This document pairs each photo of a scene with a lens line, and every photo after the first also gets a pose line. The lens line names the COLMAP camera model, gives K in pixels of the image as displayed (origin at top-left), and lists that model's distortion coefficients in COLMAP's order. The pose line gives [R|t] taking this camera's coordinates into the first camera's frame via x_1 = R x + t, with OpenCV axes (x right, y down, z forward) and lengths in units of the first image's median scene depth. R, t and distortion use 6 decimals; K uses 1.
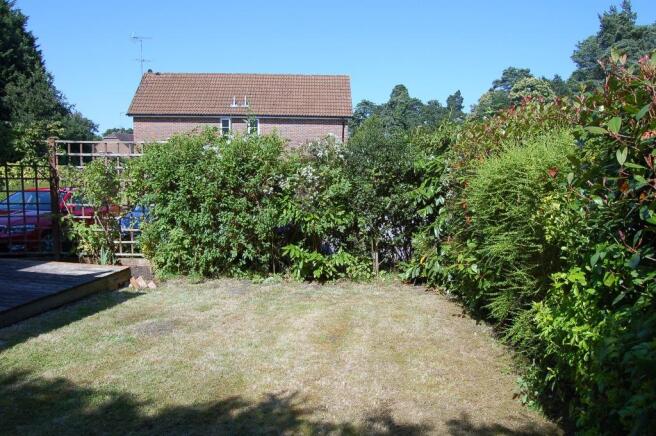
lens RADIAL K [[531.6, 0, 328.0], [0, 531.6, 218.0], [0, 0, 1]] dist [-0.099915, 0.061196]
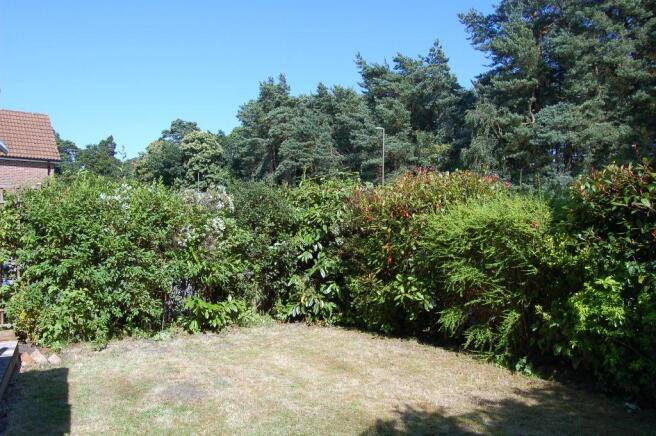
lens RADIAL K [[531.6, 0, 328.0], [0, 531.6, 218.0], [0, 0, 1]] dist [-0.099915, 0.061196]
pose [[0.777273, 0.000406, 0.629163, -0.157705], [0.054906, 0.996141, -0.068473, -0.004410], [-0.626763, 0.087767, 0.774252, 0.021407]]
